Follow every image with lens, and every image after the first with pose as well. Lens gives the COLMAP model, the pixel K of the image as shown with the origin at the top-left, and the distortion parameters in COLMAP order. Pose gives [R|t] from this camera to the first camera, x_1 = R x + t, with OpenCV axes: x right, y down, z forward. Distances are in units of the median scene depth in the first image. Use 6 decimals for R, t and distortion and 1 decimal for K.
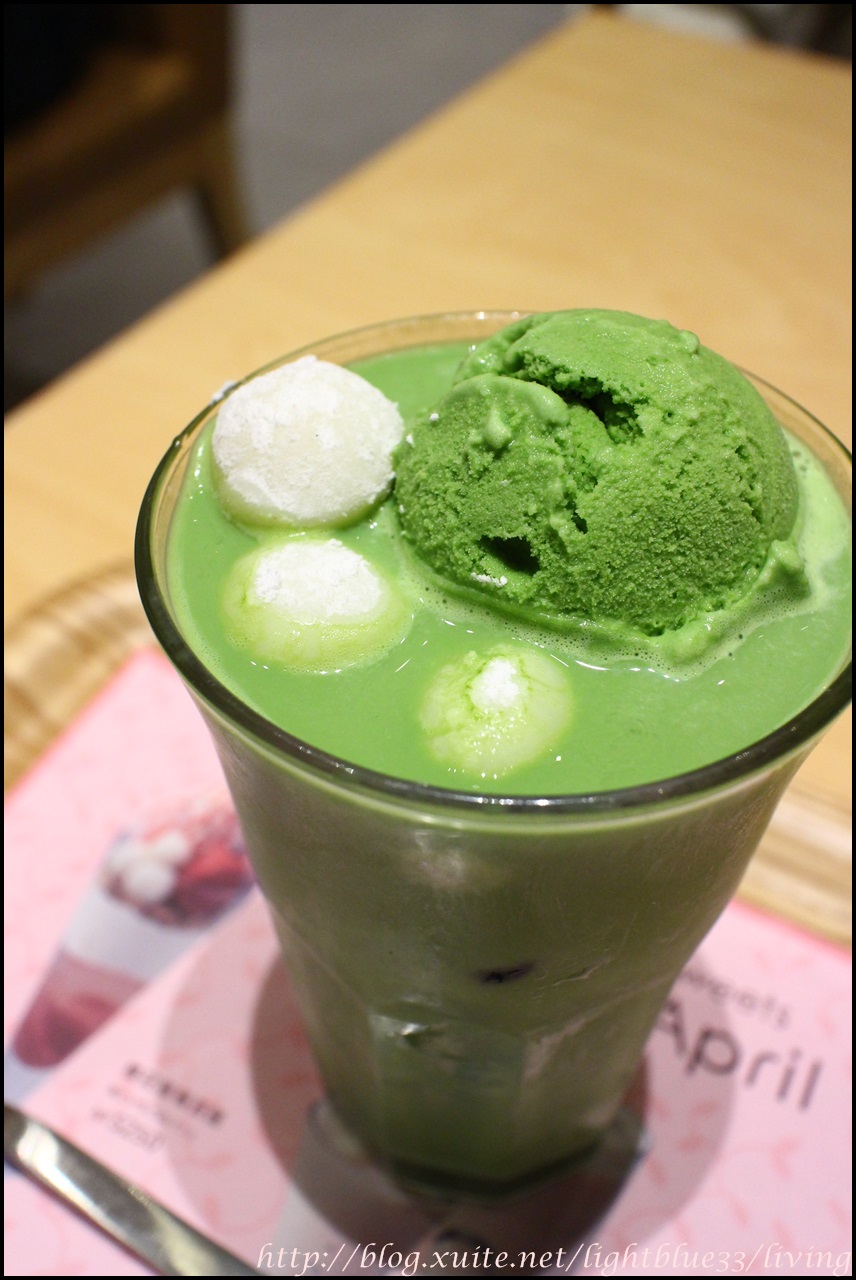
lens RADIAL K [[1298.9, 0, 437.8], [0, 1298.9, 642.4], [0, 0, 1]] dist [0.023249, 0.000000]
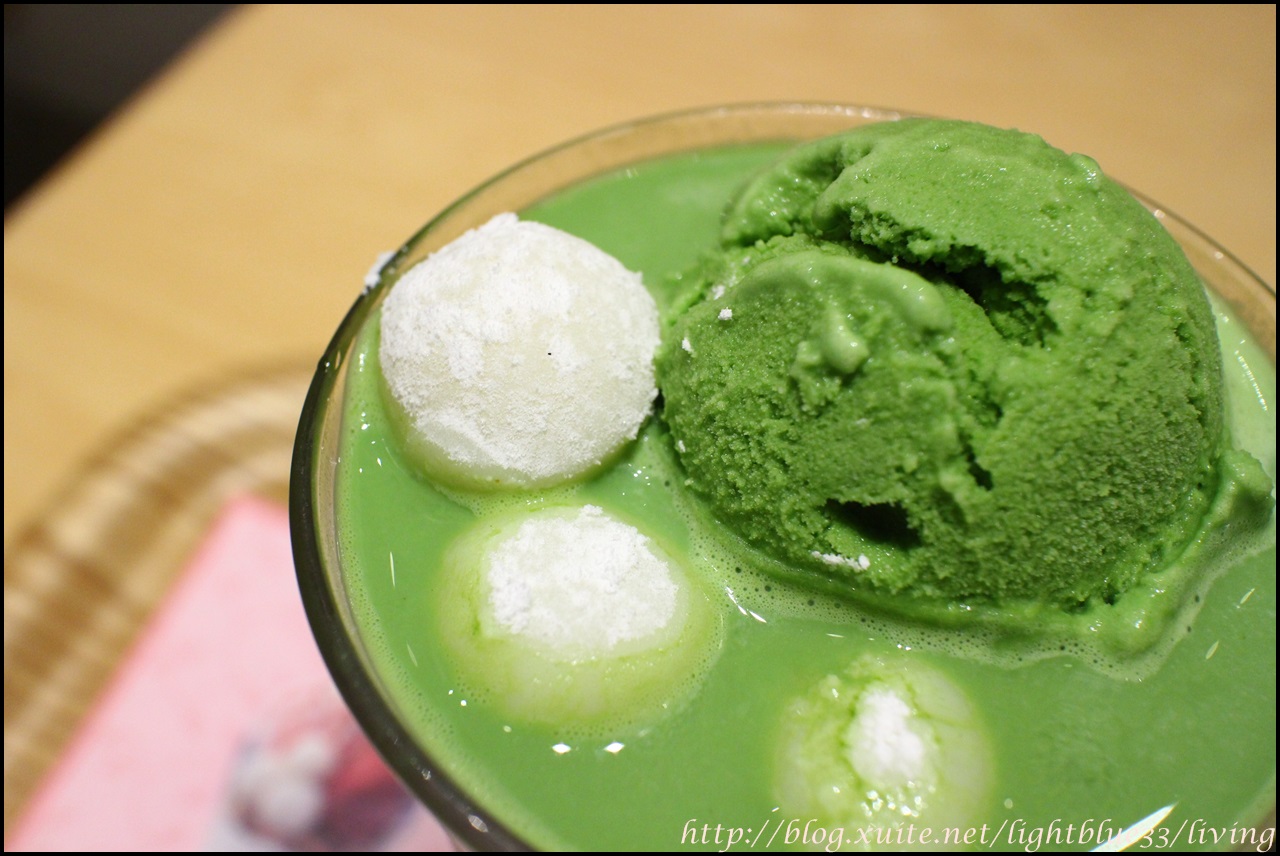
lens RADIAL K [[1298.9, 0, 629.3], [0, 1298.9, 426.1], [0, 0, 1]] dist [0.023249, 0.000000]
pose [[0.989855, -0.099910, 0.101018, -0.128917], [0.090660, 0.991590, 0.092354, -0.188245], [-0.109395, -0.082259, 0.990589, 0.349866]]
